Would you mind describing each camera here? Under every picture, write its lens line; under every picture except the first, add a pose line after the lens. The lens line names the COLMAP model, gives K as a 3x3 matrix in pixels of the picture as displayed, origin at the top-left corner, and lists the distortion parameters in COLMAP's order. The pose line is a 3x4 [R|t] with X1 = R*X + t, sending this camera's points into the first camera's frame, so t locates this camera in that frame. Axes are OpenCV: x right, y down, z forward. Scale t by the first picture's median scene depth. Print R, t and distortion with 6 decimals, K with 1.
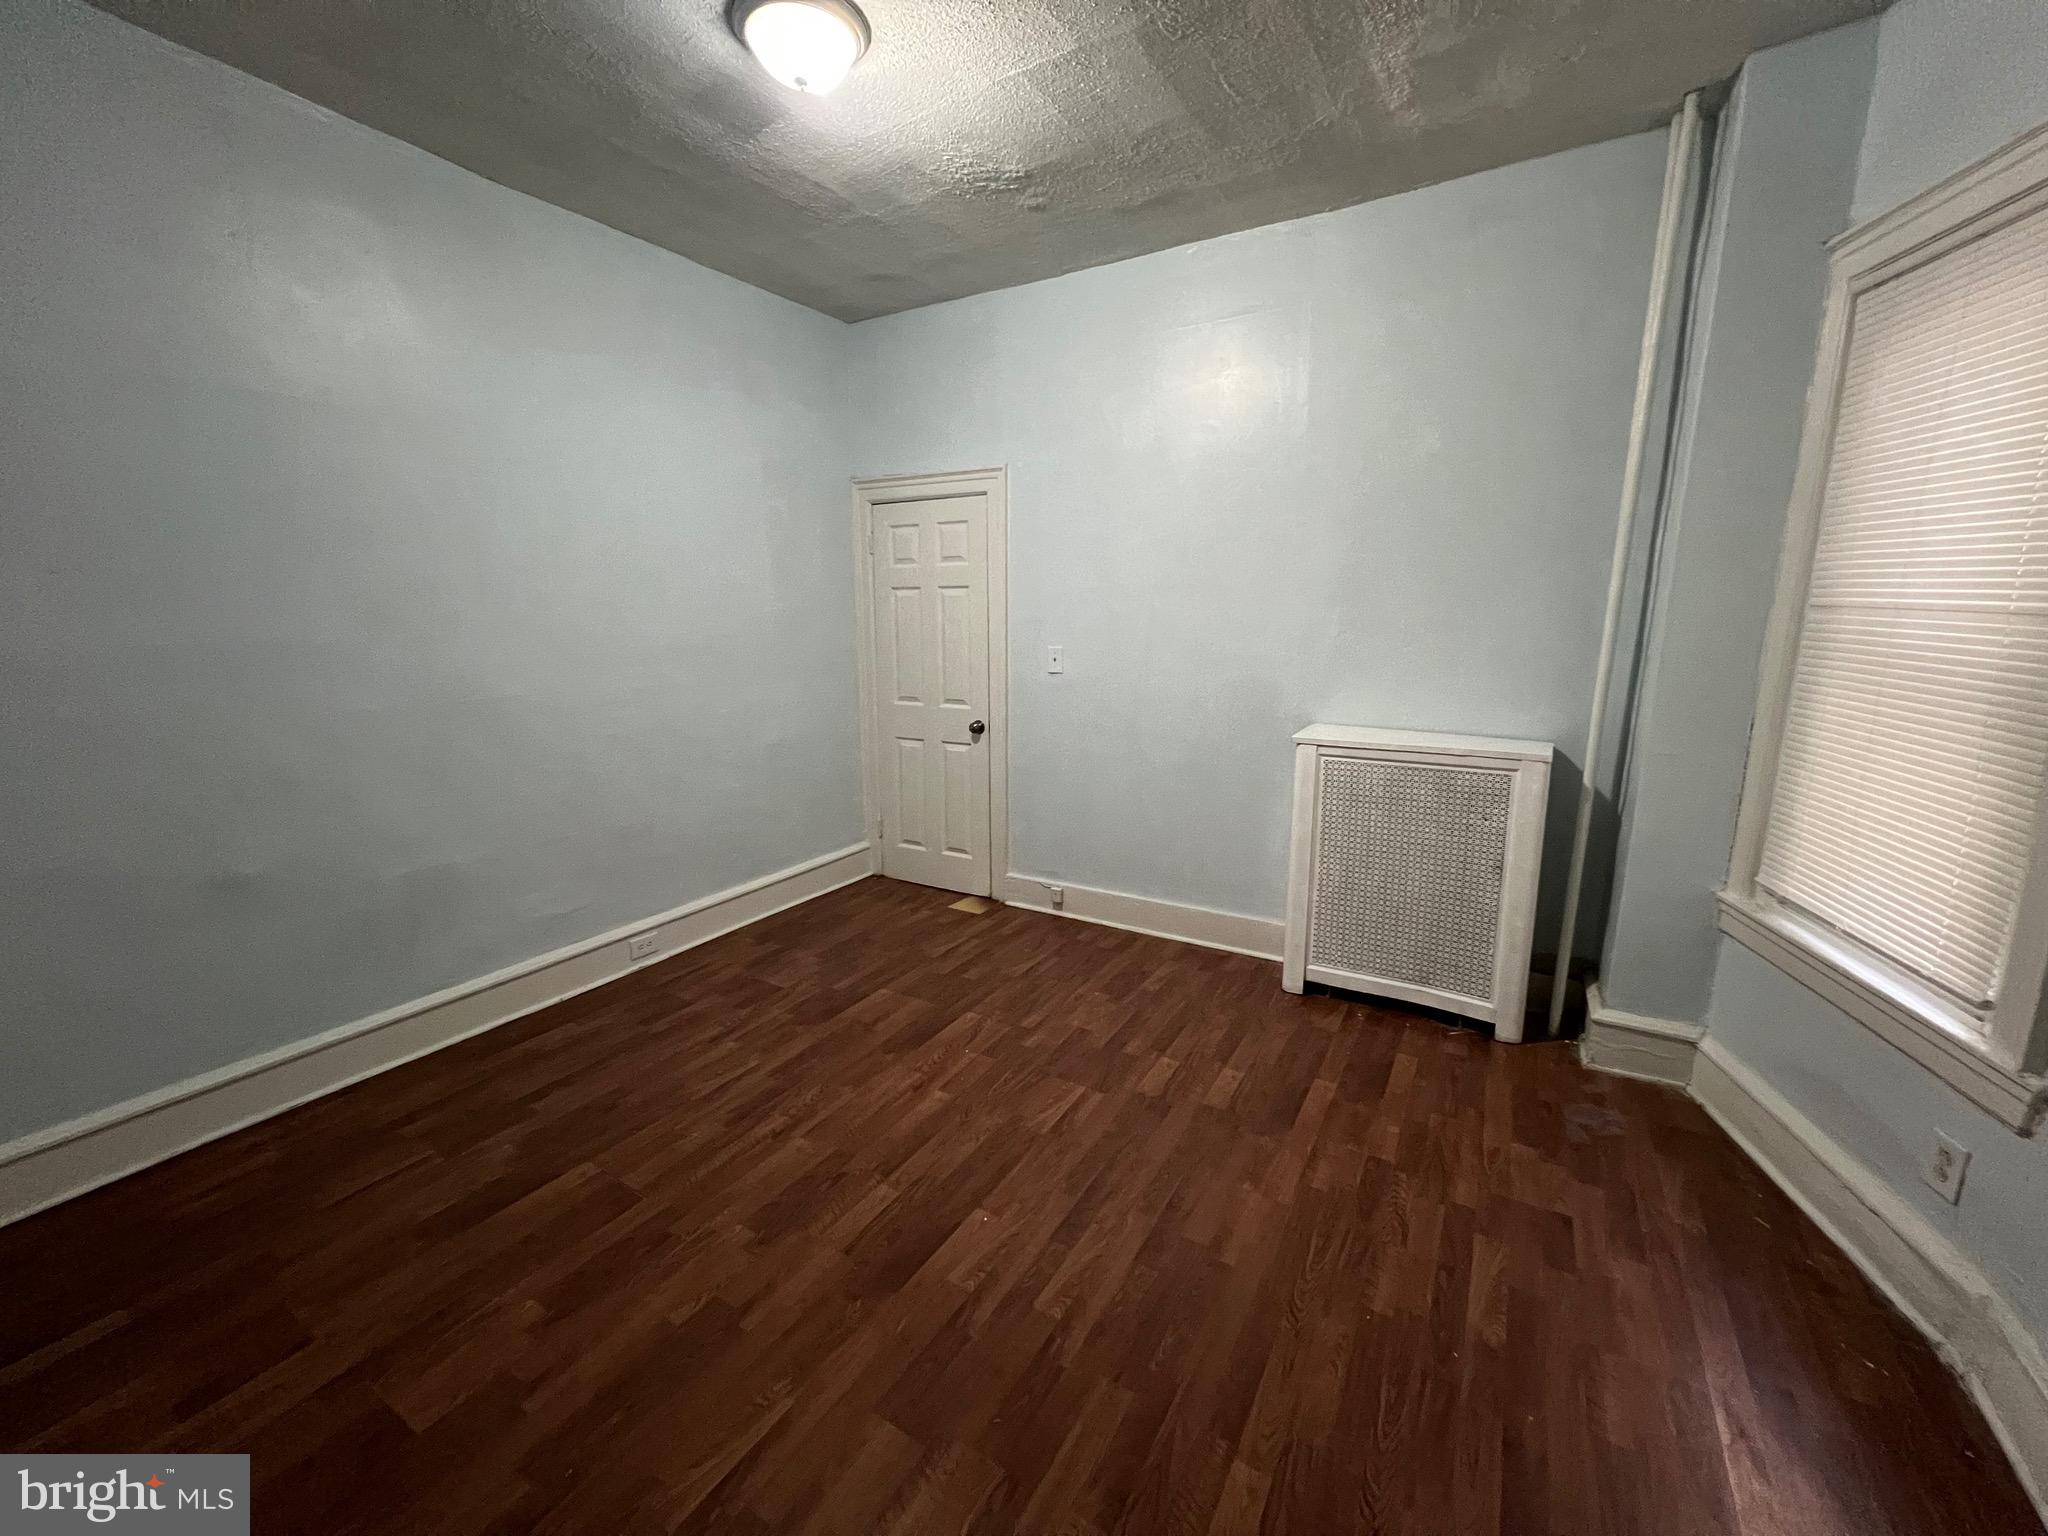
lens RADIAL K [[821.2, 0, 1017.7], [0, 821.2, 757.6], [0, 0, 1]] dist [-0.000487, 0.000182]
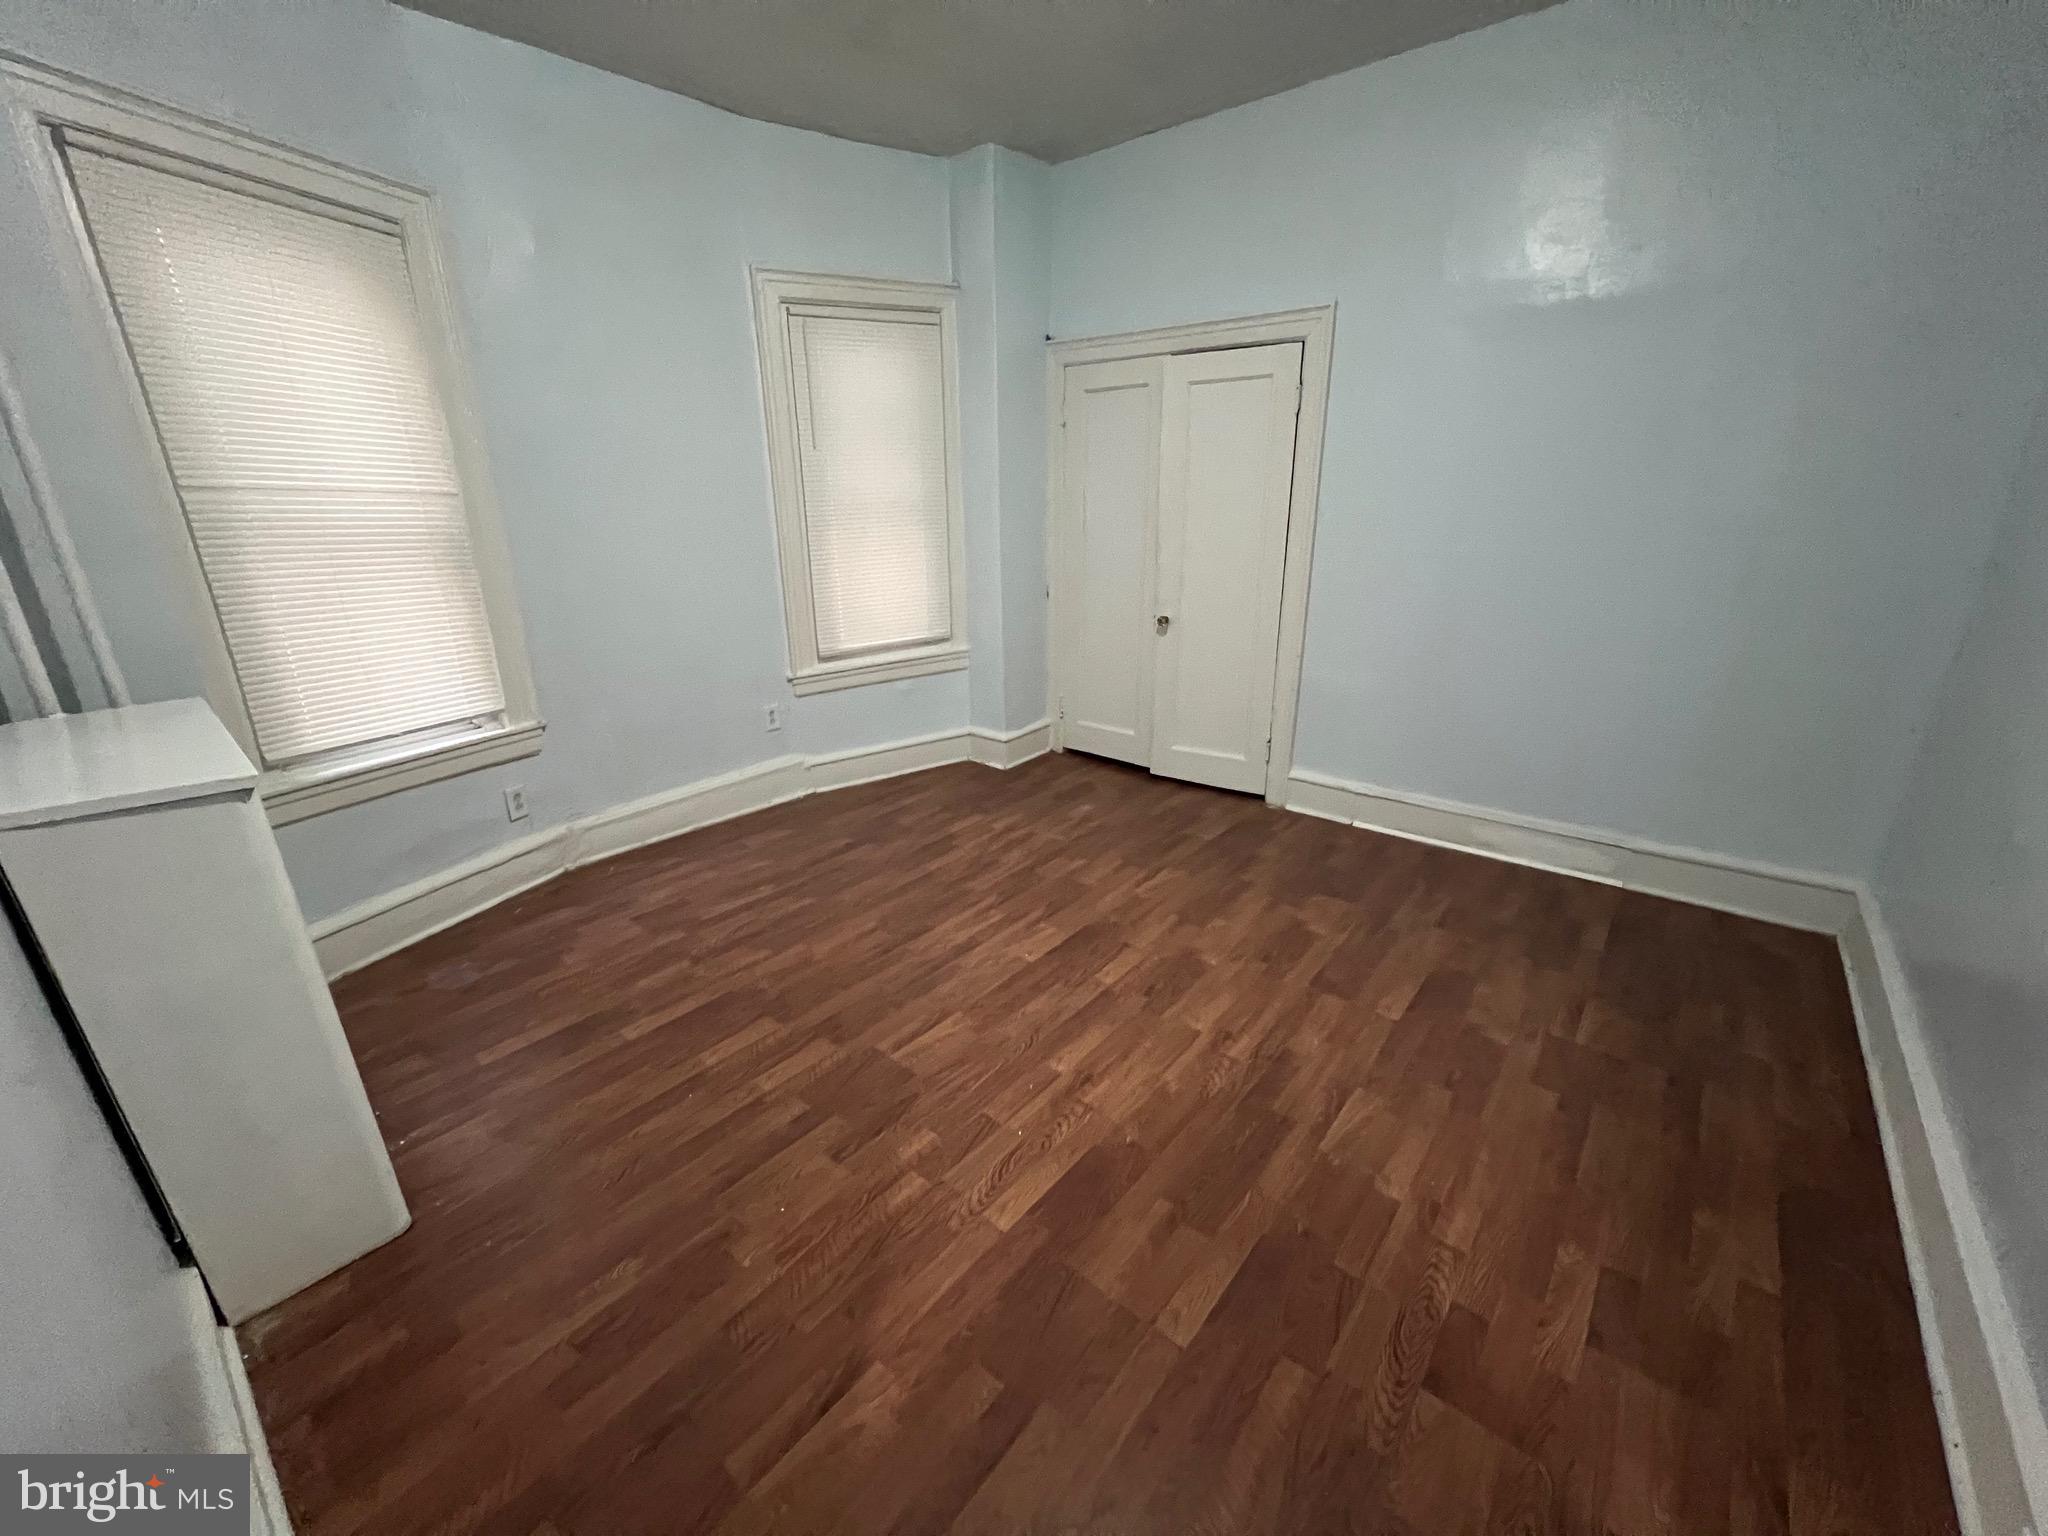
lens RADIAL K [[821.2, 0, 1017.7], [0, 821.2, 757.6], [0, 0, 1]] dist [-0.000487, 0.000182]
pose [[-0.988610, -0.031066, 0.147258, -0.179847], [0.041764, 0.883403, 0.466749, -0.292114], [-0.144588, 0.467582, -0.872044, 1.723623]]
